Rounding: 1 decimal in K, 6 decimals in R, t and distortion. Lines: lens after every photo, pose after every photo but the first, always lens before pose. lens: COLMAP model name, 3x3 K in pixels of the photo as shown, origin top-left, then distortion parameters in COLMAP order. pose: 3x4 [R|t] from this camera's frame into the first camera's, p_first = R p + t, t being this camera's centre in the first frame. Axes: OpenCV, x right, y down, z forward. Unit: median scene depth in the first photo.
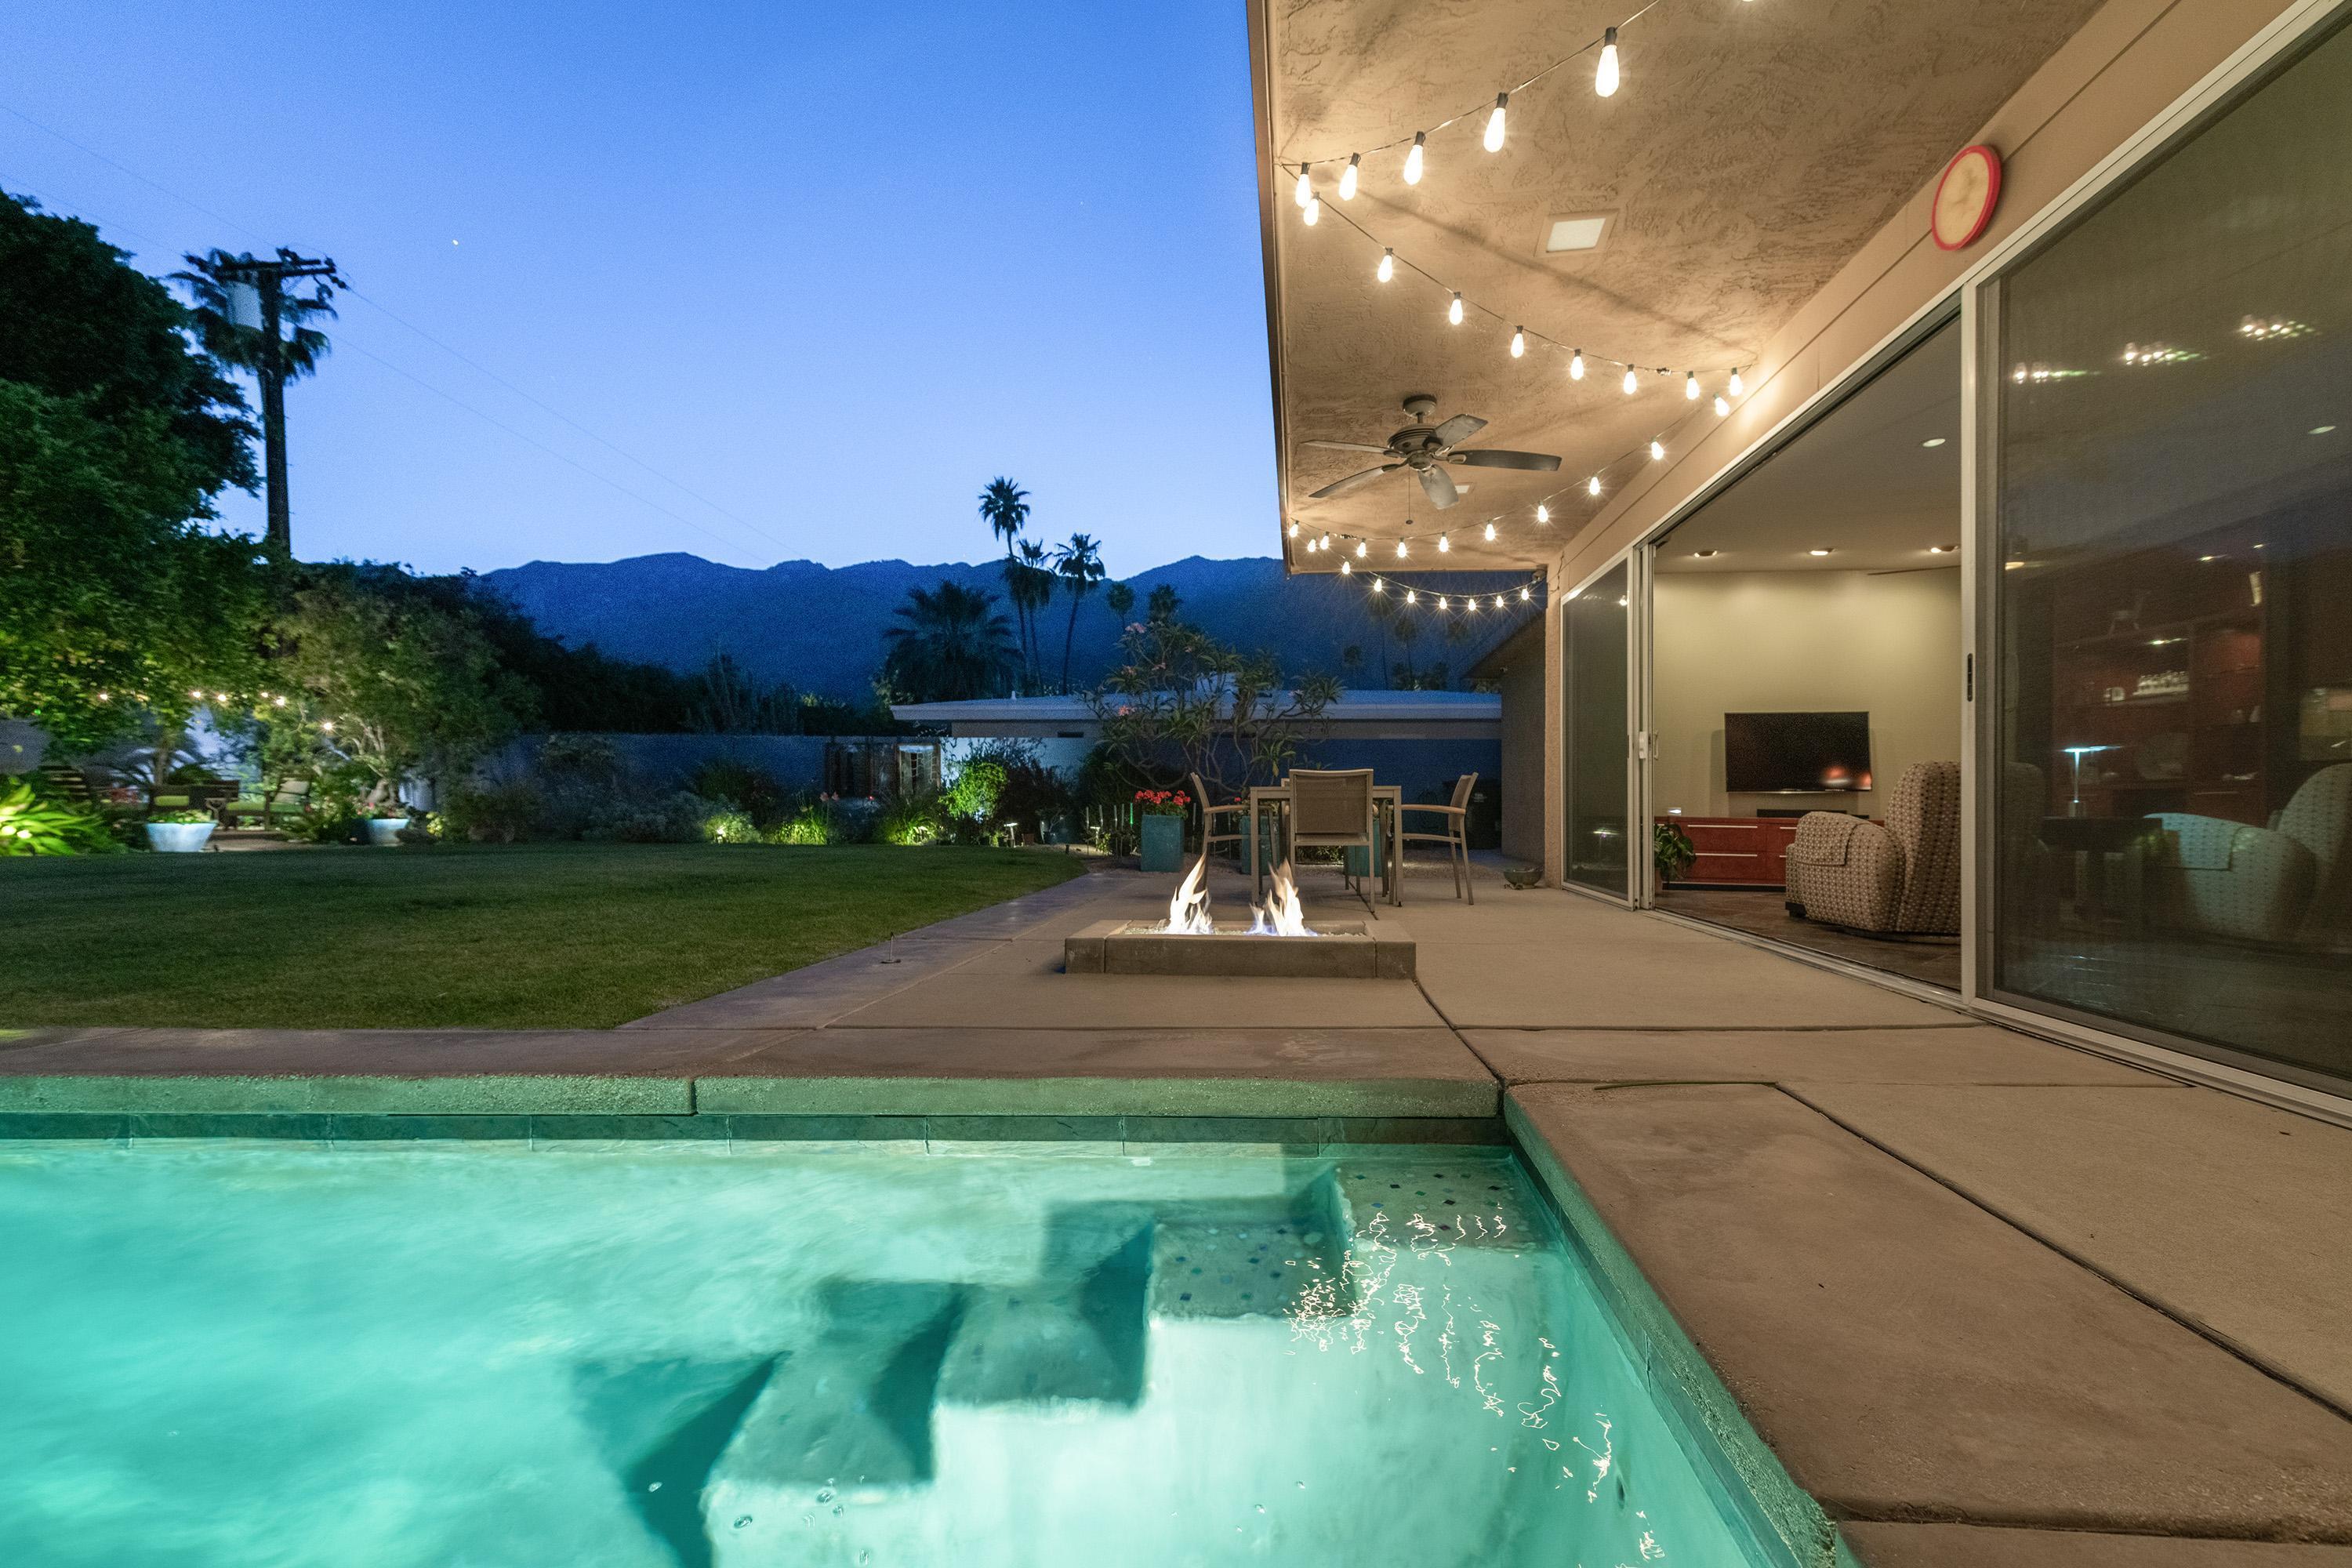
lens RADIAL K [[942.8, 0, 1224.7], [0, 942.8, 822.1], [0, 0, 1]] dist [0.020372, -0.006403]
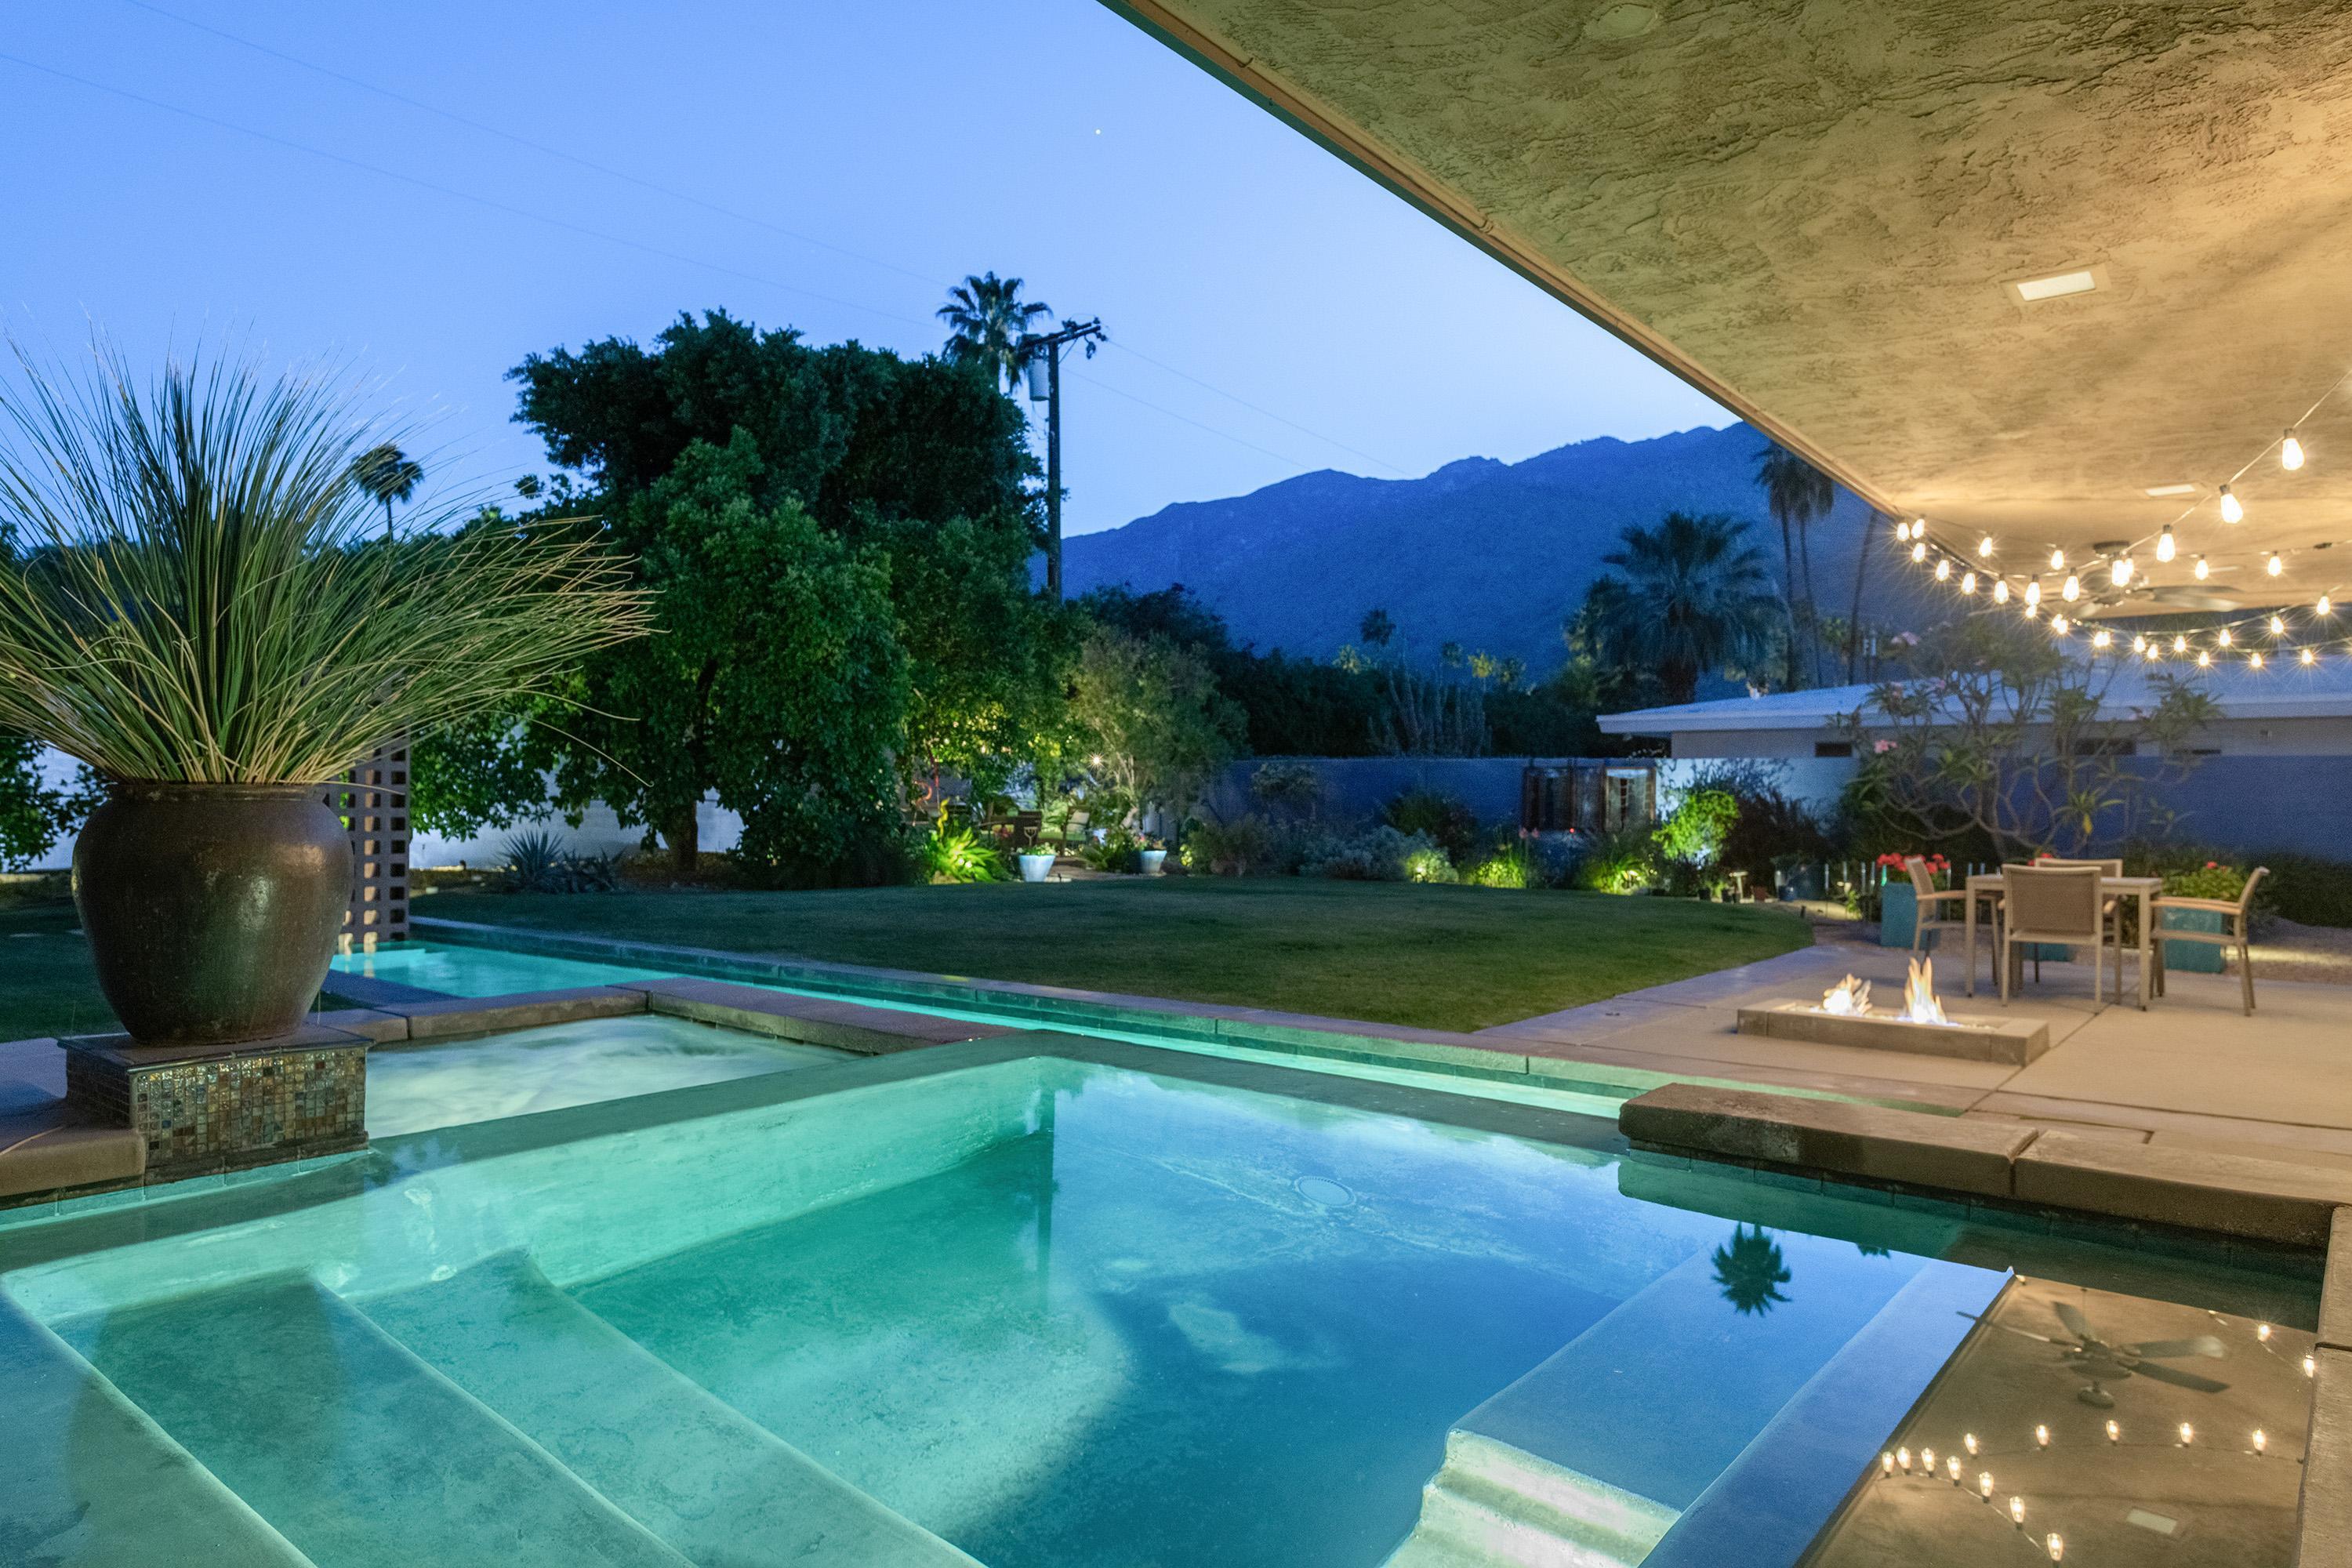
lens RADIAL K [[1403.0, 0, 1188.0], [0, 1403.0, 874.1], [0, 0, 1]] dist [0.027132, -0.054413]
pose [[0.817834, 0.035299, -0.574371, 0.079608], [-0.016817, 0.999157, 0.037460, -0.031609], [0.575209, -0.020977, 0.817737, -0.262157]]
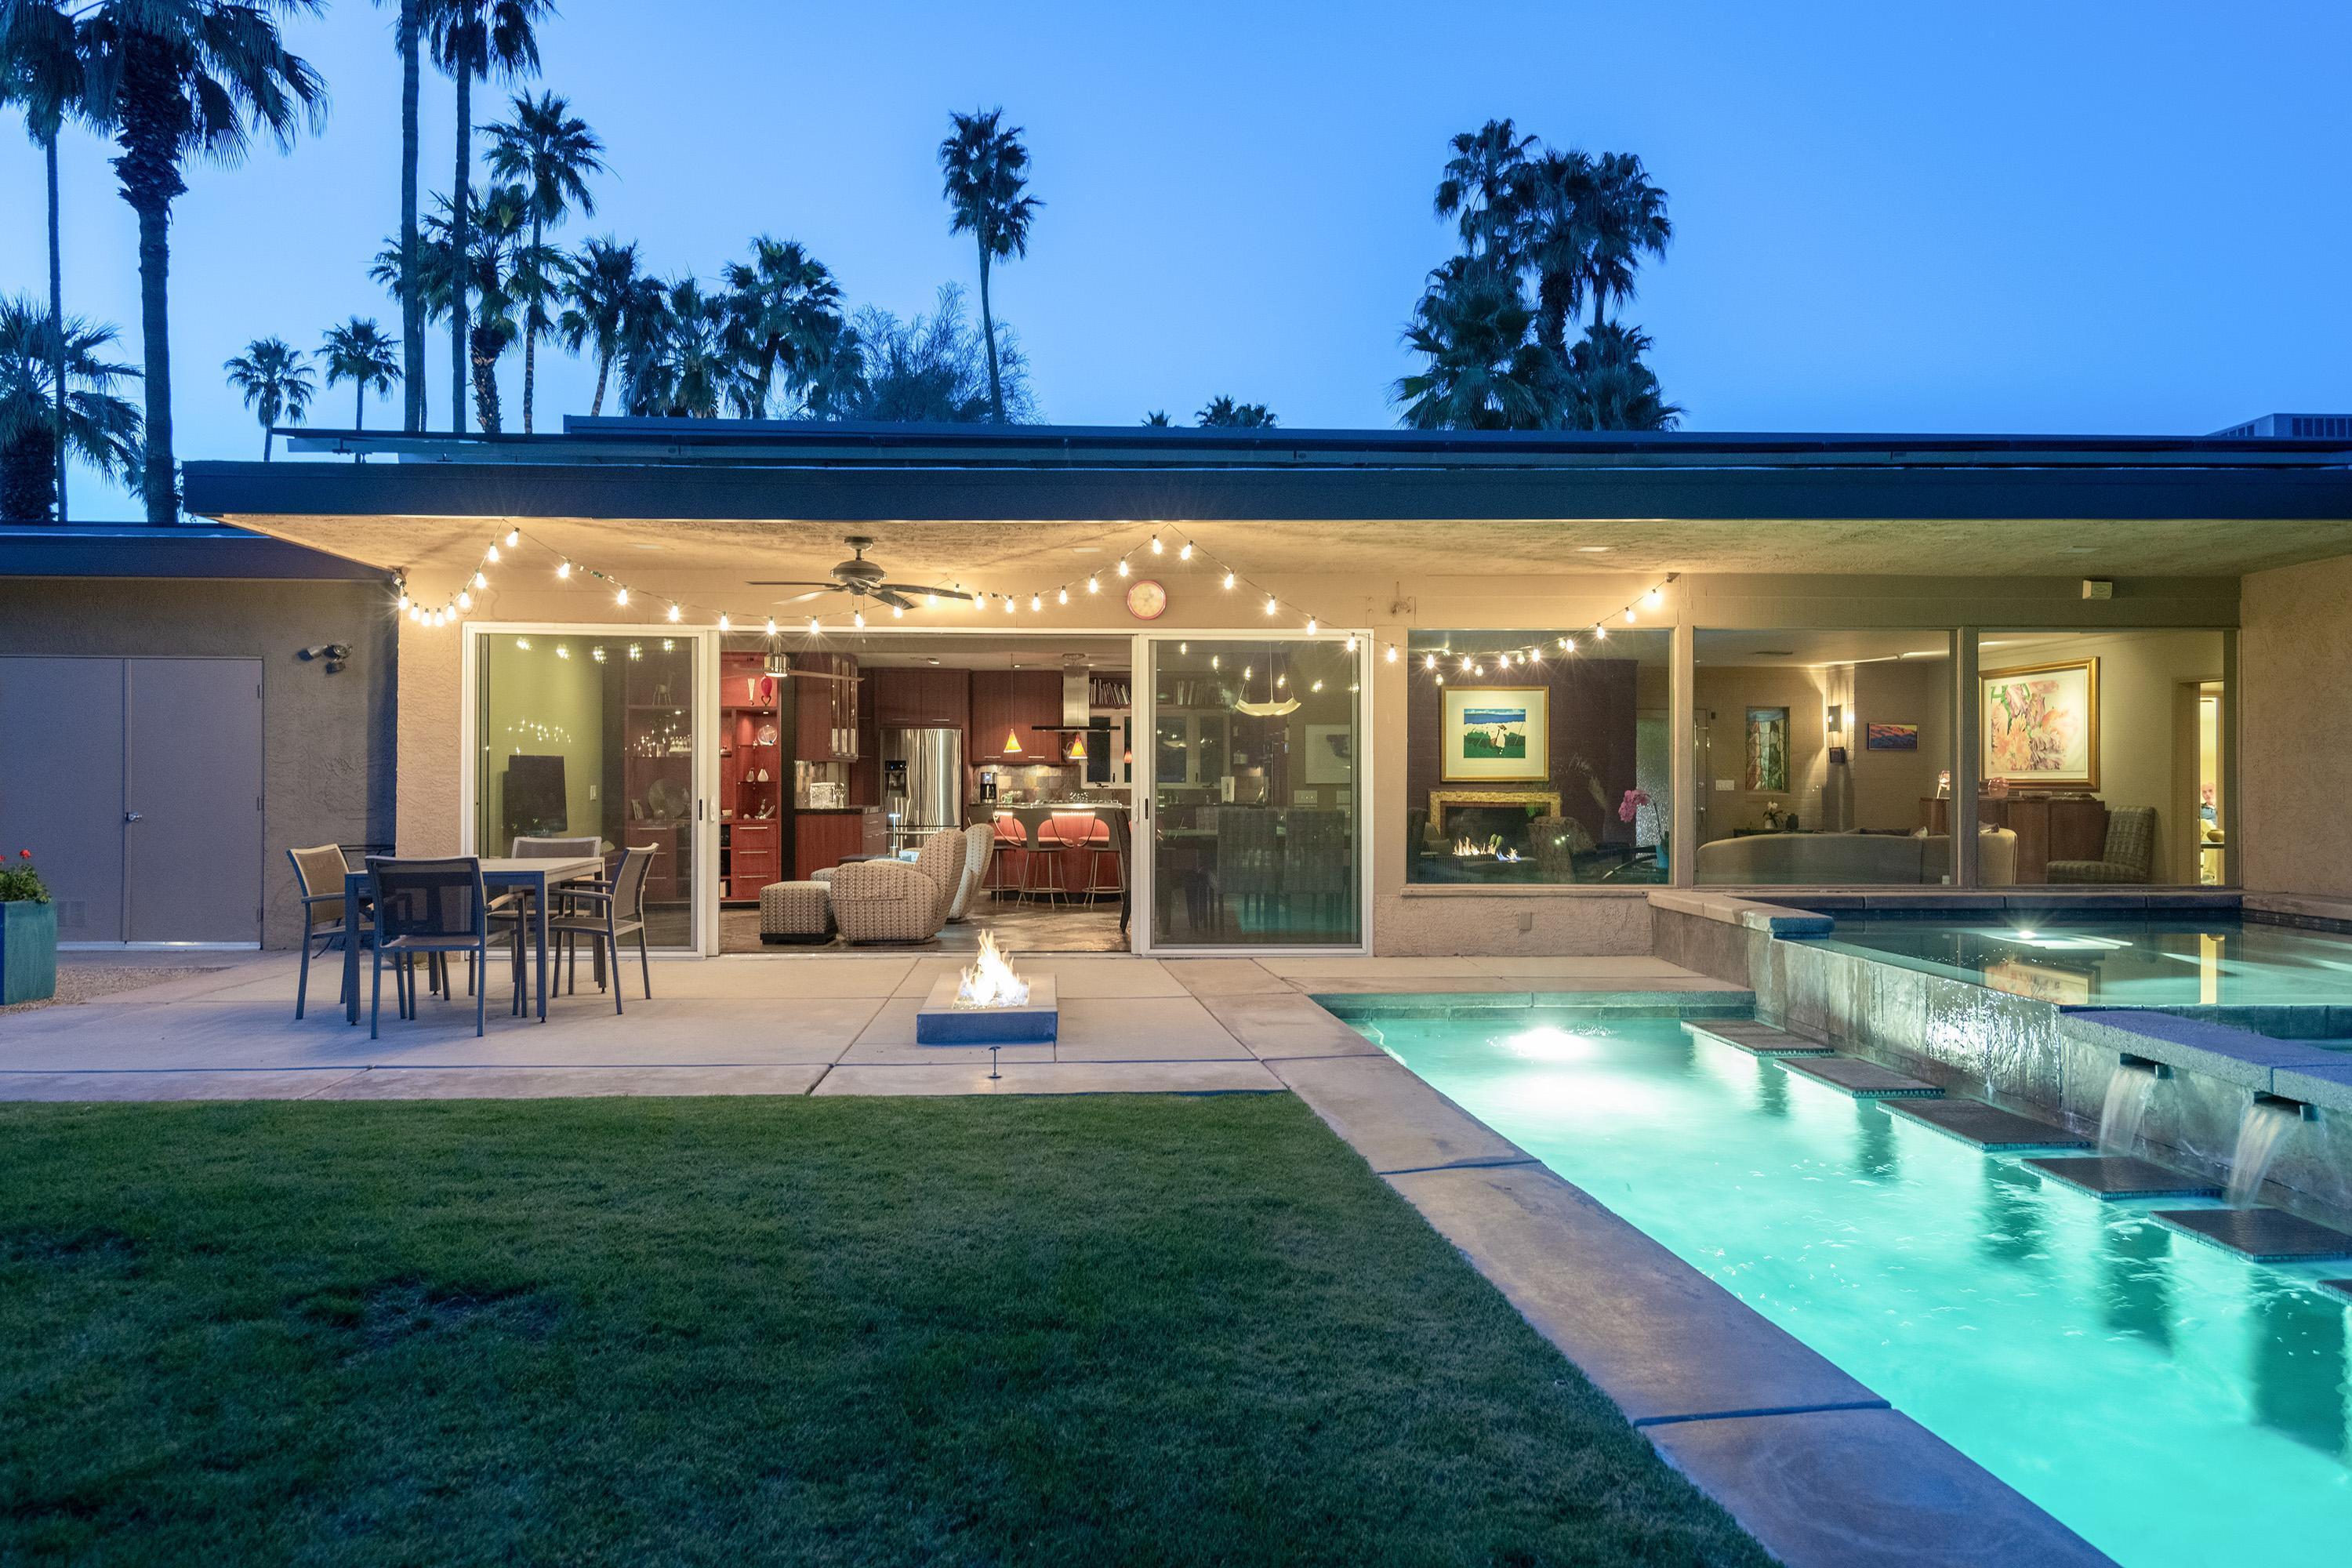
lens RADIAL K [[1431.9, 0, 1147.7], [0, 1431.9, 769.5], [0, 0, 1]] dist [0.024772, -0.013074]
pose [[-0.111615, 0.001455, 0.993750, -0.465568], [0.012990, 0.999916, -0.000005, -0.043664], [-0.993667, 0.012908, -0.111625, 0.248337]]
